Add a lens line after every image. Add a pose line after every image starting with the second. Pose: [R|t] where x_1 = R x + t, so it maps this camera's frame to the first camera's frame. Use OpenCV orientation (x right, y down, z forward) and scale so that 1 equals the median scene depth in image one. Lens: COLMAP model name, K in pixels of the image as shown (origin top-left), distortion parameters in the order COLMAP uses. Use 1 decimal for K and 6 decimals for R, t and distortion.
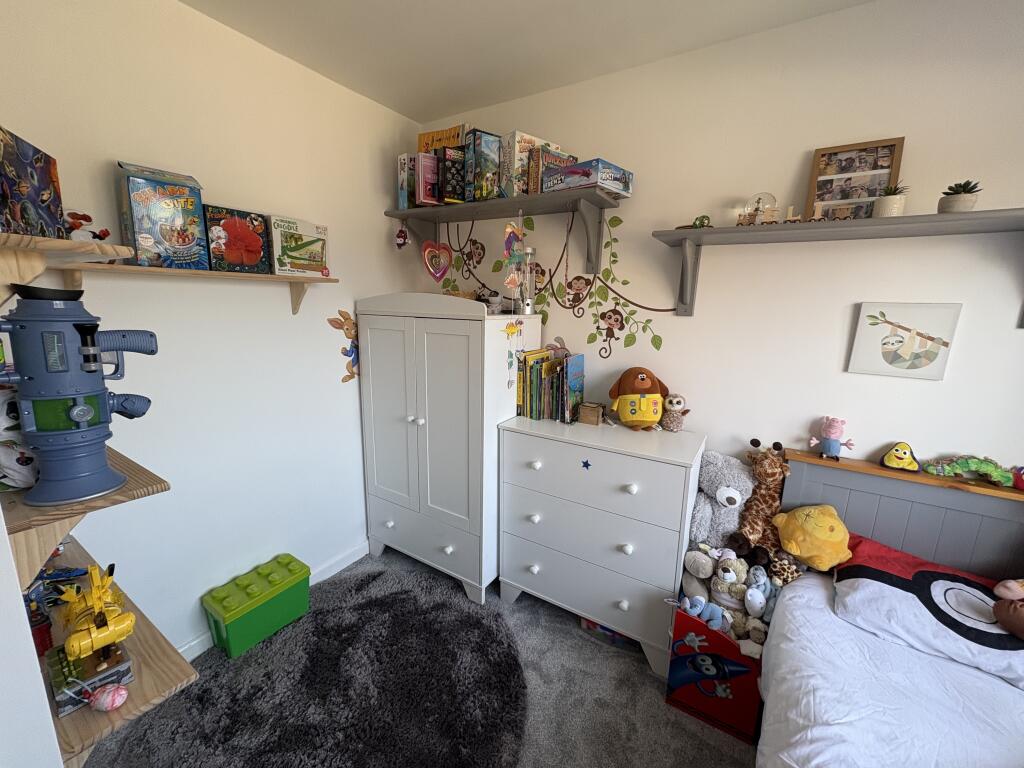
lens RADIAL K [[405.9, 0, 509.1], [0, 405.9, 383.0], [0, 0, 1]] dist [-0.001212, 0.000614]
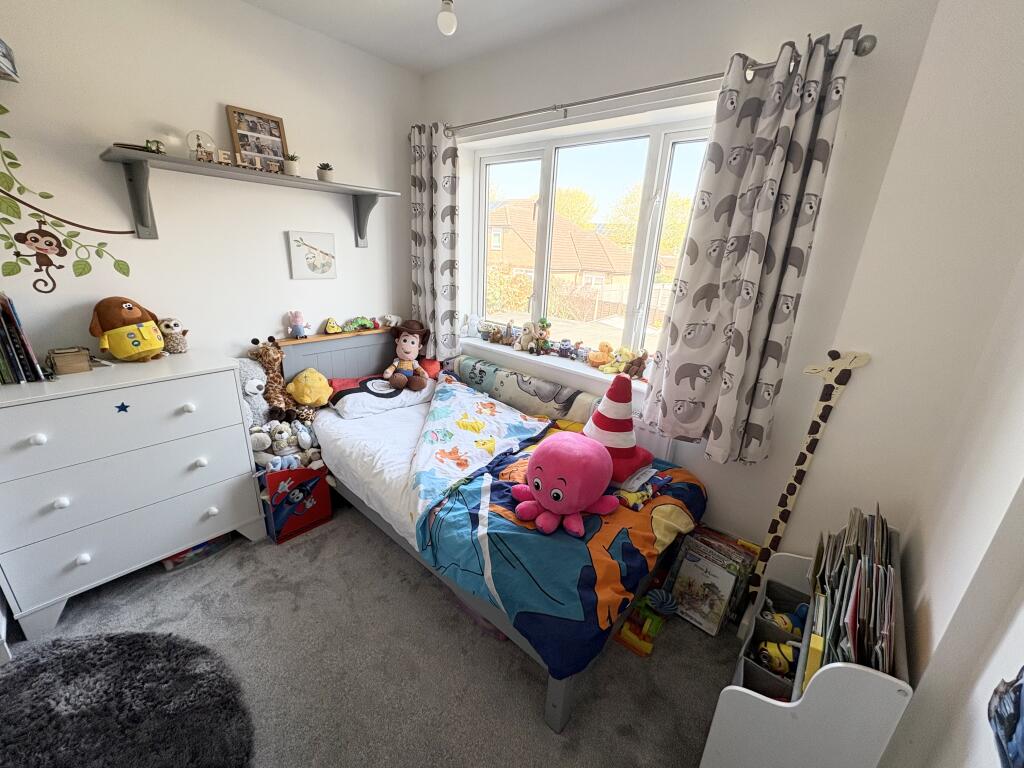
lens RADIAL K [[405.9, 0, 512.6], [0, 405.9, 382.5], [0, 0, 1]] dist [-0.001212, 0.000614]
pose [[0.161108, -0.327124, 0.931147, -0.541962], [0.144469, 0.941125, 0.305633, -0.008102], [-0.976306, 0.085282, 0.198882, -0.060469]]
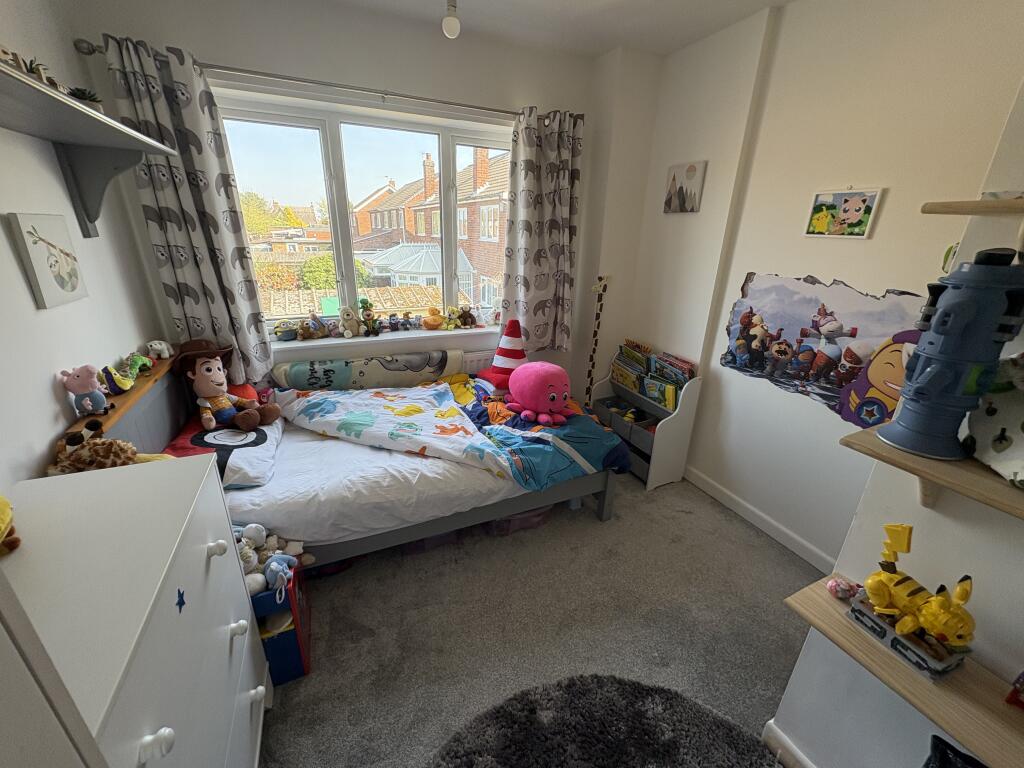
lens RADIAL K [[405.9, 0, 515.3], [0, 405.9, 382.4], [0, 0, 1]] dist [-0.001212, 0.000614]
pose [[-0.830987, -0.238338, 0.502649, -0.314233], [0.062004, 0.858258, 0.509460, -0.236051], [-0.552826, 0.454521, -0.698423, 1.068373]]
